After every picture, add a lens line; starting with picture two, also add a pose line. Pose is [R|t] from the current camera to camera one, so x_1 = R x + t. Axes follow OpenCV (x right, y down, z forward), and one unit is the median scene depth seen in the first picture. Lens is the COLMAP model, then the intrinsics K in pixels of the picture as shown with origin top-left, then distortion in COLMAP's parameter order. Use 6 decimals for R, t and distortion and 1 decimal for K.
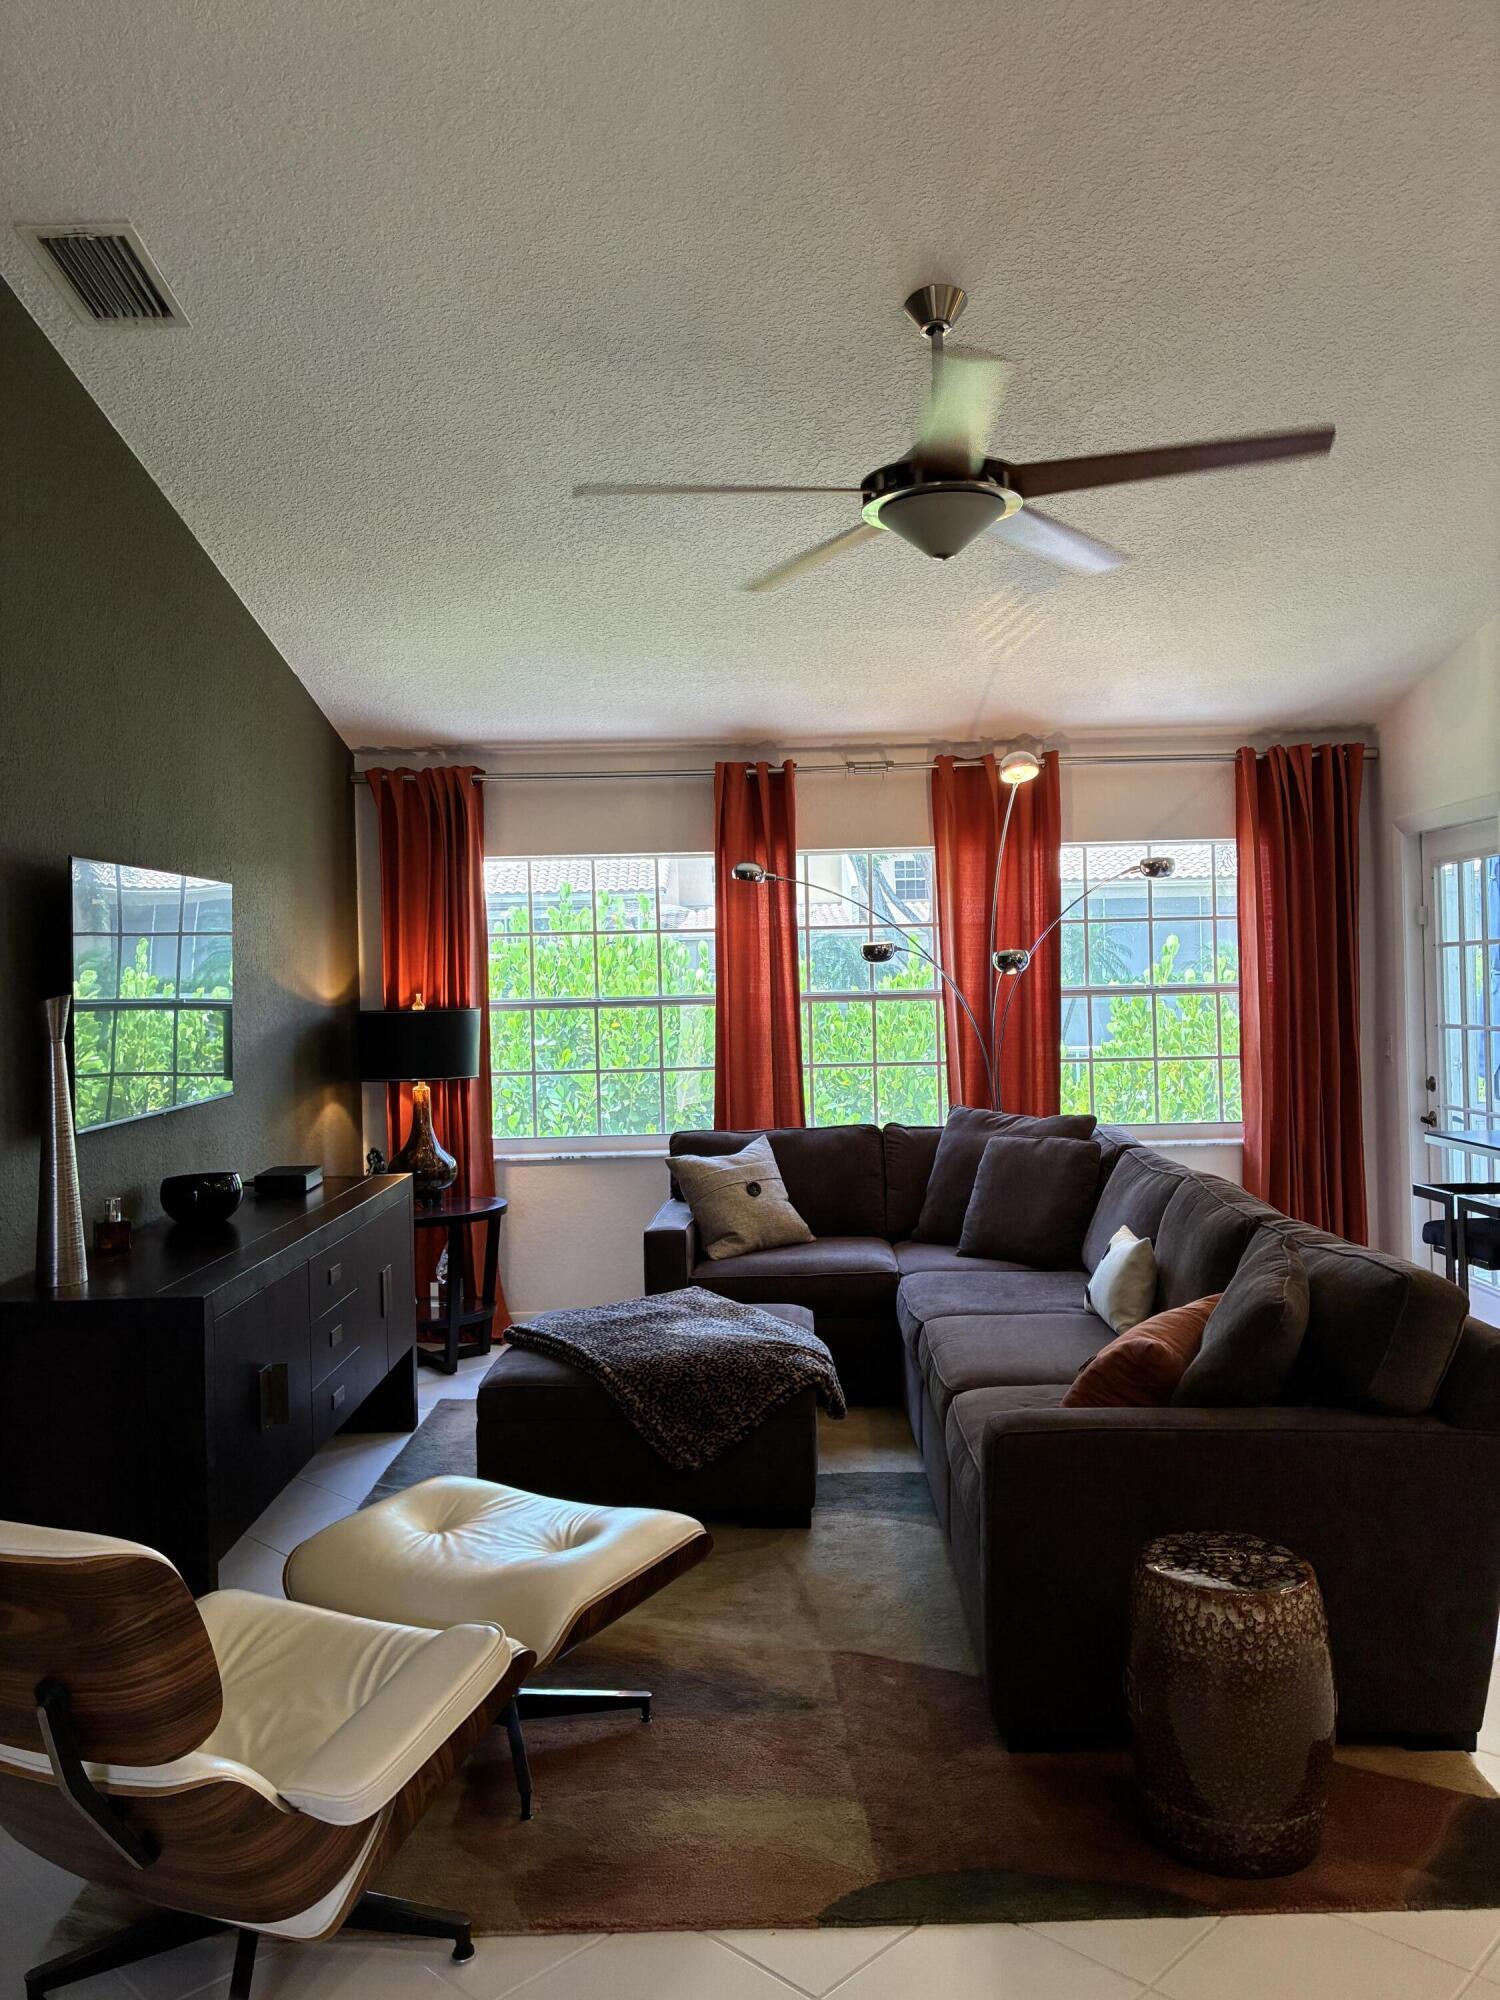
lens RADIAL K [[1510.1, 0, 741.6], [0, 1510.1, 983.8], [0, 0, 1]] dist [0.052059, -0.077639]
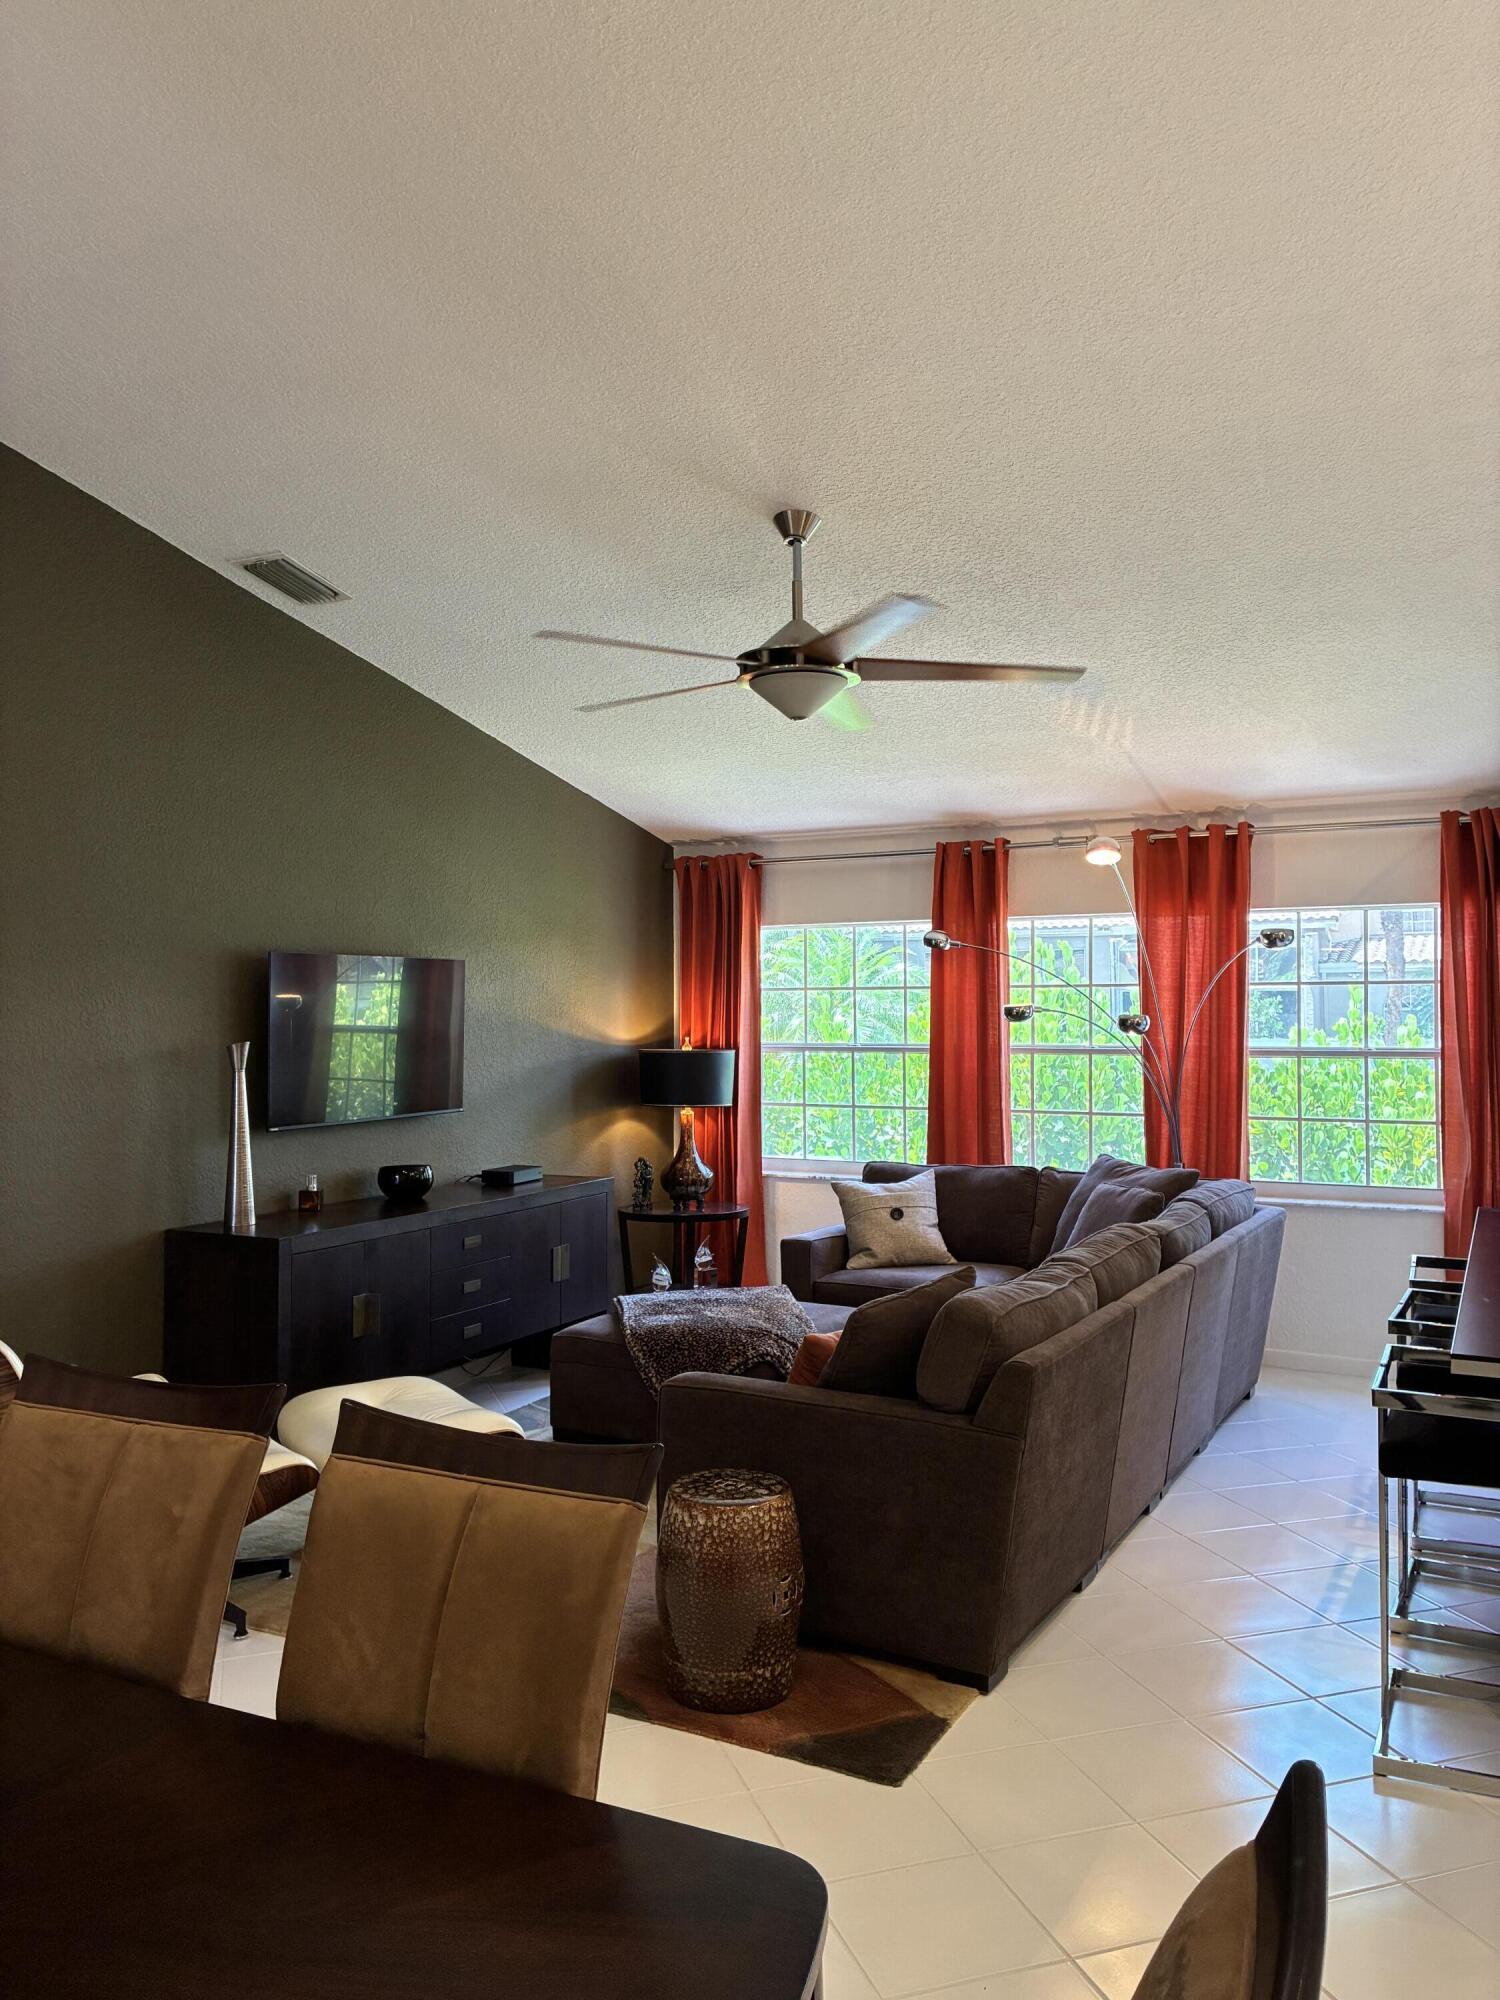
lens RADIAL K [[1495.6, 0, 729.3], [0, 1495.6, 992.9], [0, 0, 1]] dist [0.043780, -0.107728]
pose [[0.886976, 0.013408, -0.461621, 0.390174], [-0.018014, 0.999822, -0.005573, -0.024411], [0.461464, 0.013259, 0.887060, -0.085994]]
